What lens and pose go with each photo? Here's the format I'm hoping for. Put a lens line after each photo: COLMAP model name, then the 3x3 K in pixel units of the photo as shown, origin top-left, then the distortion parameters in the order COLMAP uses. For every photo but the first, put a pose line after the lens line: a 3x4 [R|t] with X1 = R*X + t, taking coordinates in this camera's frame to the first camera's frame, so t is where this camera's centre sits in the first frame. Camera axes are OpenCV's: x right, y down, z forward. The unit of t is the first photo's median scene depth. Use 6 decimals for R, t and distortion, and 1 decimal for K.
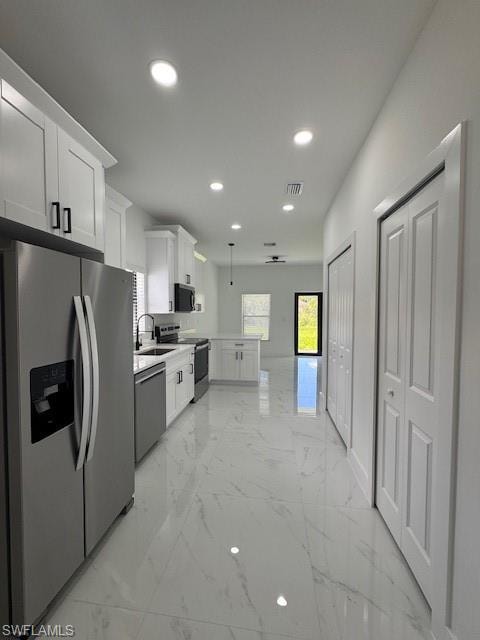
lens RADIAL K [[255.7, 0, 237.0], [0, 255.7, 318.1], [0, 0, 1]] dist [-0.003650, 0.000036]
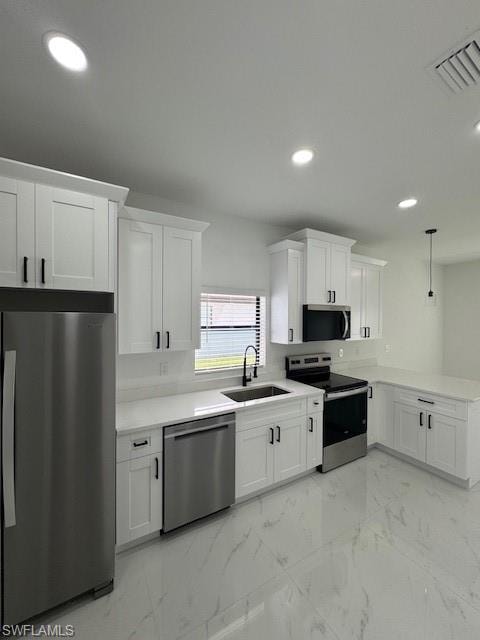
lens RADIAL K [[255.7, 0, 239.7], [0, 255.7, 320.3], [0, 0, 1]] dist [-0.003650, 0.000036]
pose [[0.626652, 0.010974, -0.779222, 0.240237], [-0.029929, 0.999502, -0.009992, -0.076434], [0.778724, 0.029583, 0.626668, 0.375810]]
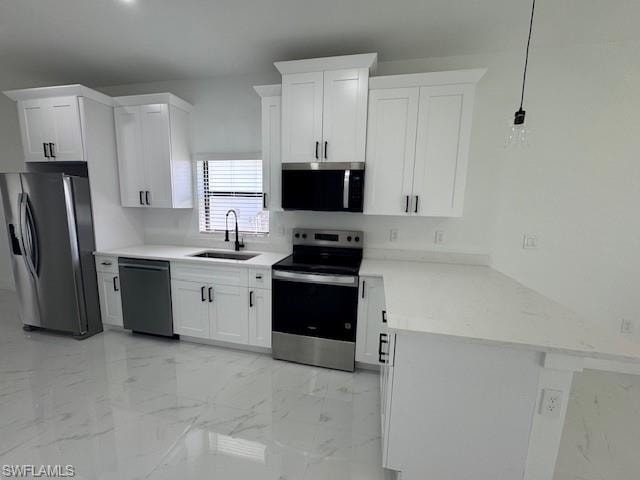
lens RADIAL K [[255.7, 0, 321.4], [0, 255.7, 239.9], [0, 0, 1]] dist [-0.003650, 0.000036]
pose [[-0.064485, 0.137521, -0.988398, 0.408209], [-0.053895, 0.988534, 0.141056, -0.044768], [0.996462, 0.062366, -0.056334, 1.161479]]
